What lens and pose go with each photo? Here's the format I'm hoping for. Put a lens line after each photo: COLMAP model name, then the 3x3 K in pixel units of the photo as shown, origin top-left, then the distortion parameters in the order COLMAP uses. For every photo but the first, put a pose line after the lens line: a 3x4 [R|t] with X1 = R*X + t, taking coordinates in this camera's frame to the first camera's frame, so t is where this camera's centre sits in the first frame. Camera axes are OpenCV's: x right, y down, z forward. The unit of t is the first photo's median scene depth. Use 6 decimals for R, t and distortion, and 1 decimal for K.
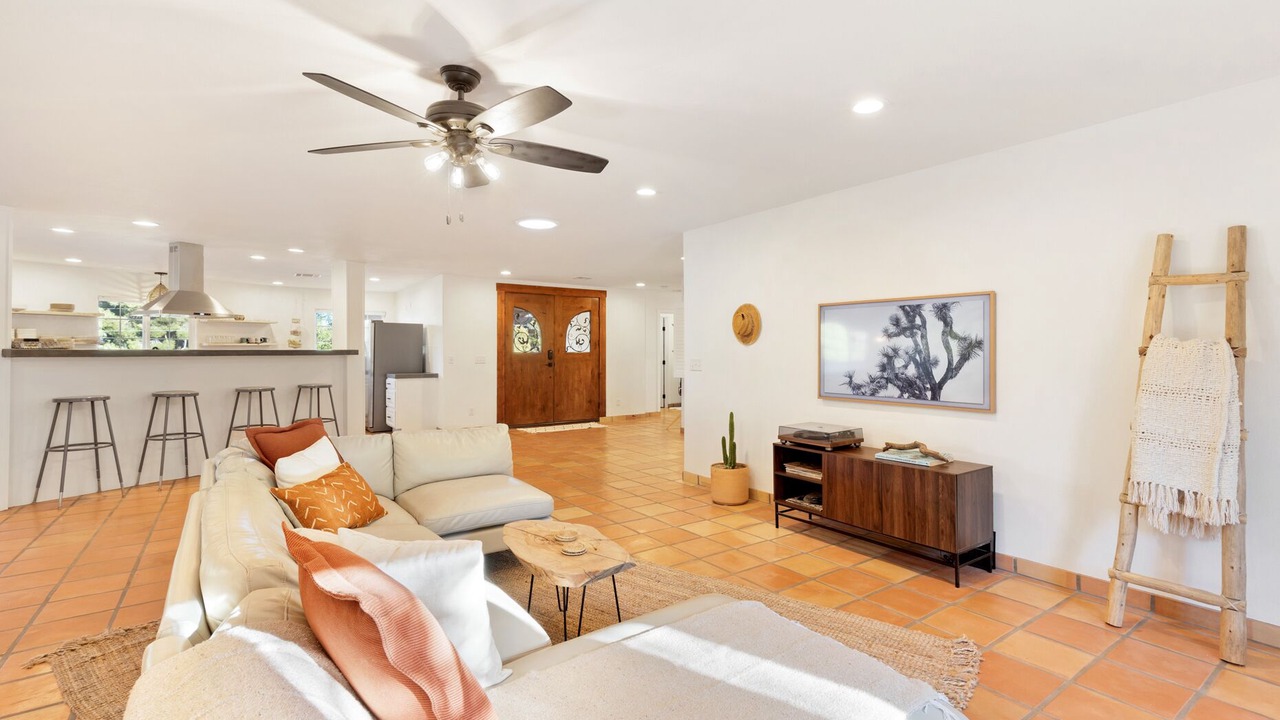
lens RADIAL K [[576.4, 0, 643.1], [0, 576.4, 348.7], [0, 0, 1]] dist [-0.000020, -0.000036]
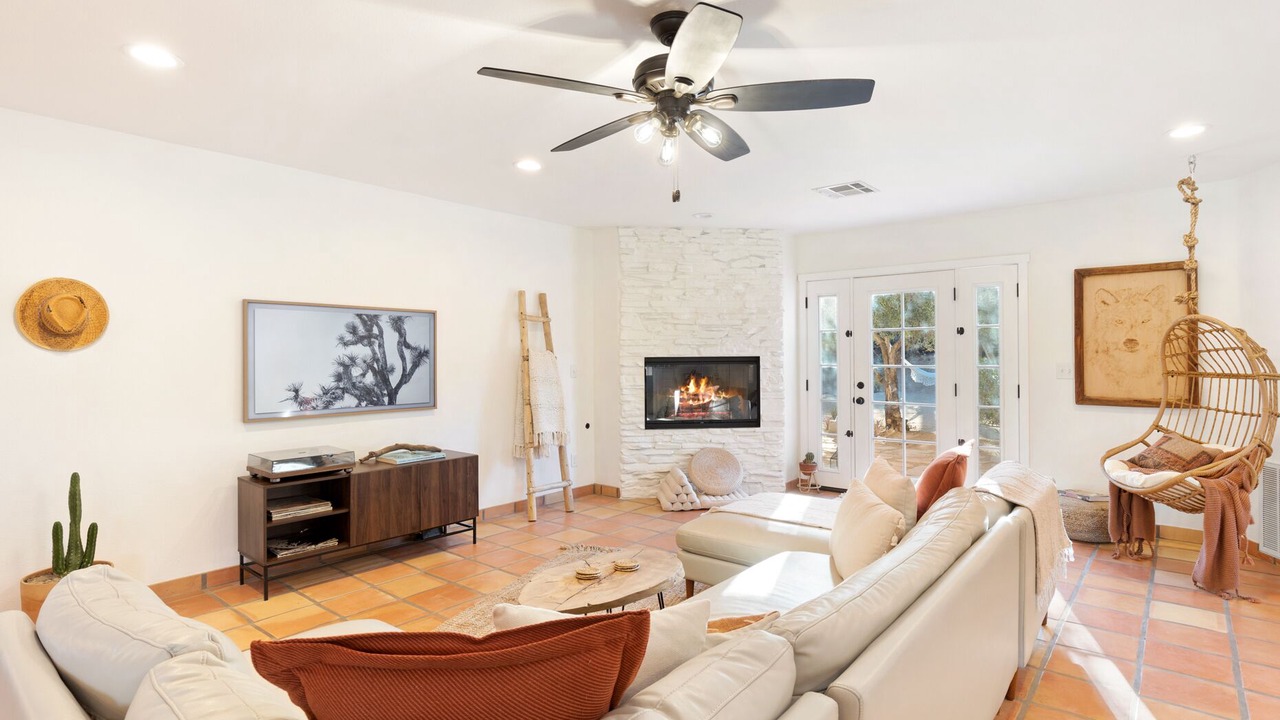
lens RADIAL K [[640.8, 0, 650.1], [0, 640.8, 357.8], [0, 0, 1]] dist [-0.000085, -0.000047]
pose [[-0.261260, 0.000072, 0.965268, -0.767619], [0.004923, 0.999987, 0.001257, 0.002073], [-0.965256, 0.005080, -0.261257, 0.823236]]
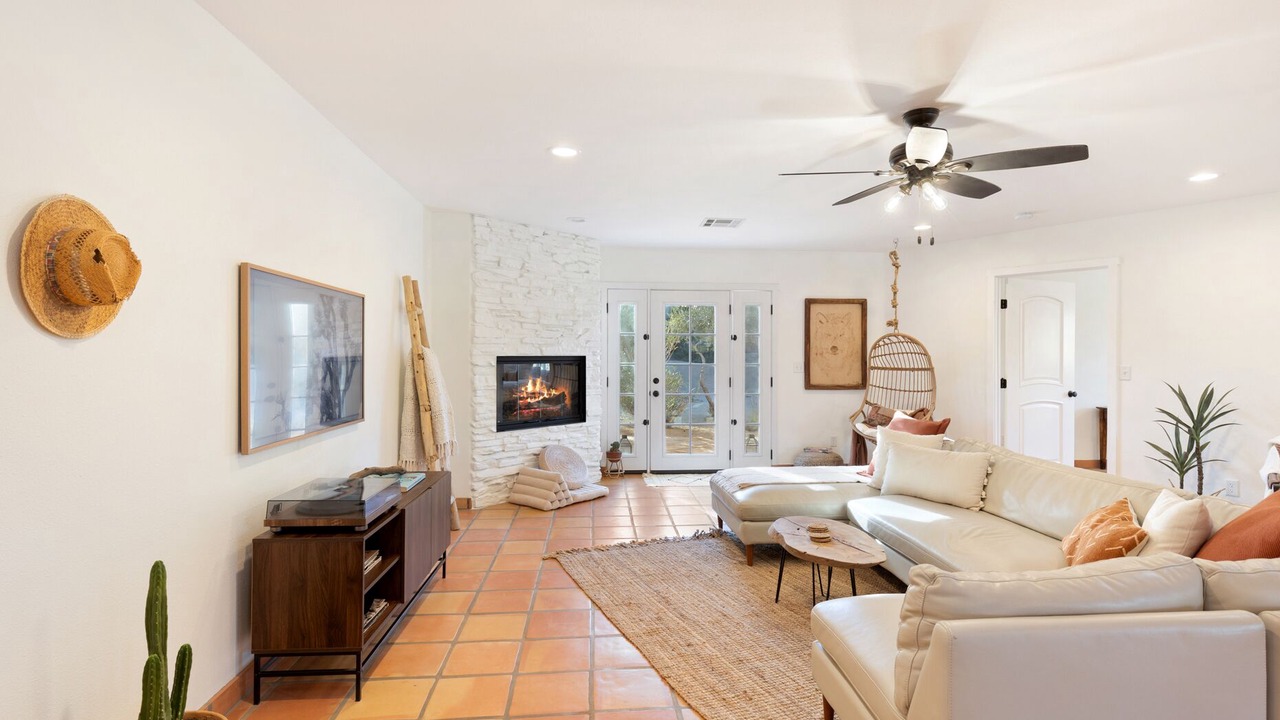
lens RADIAL K [[640.8, 0, 650.1], [0, 640.8, 357.8], [0, 0, 1]] dist [-0.000085, -0.000047]
pose [[-0.863548, -0.002245, 0.504262, -0.316514], [-0.001157, 0.999996, 0.002471, 0.002458], [-0.504265, 0.001550, -0.863547, 1.520088]]
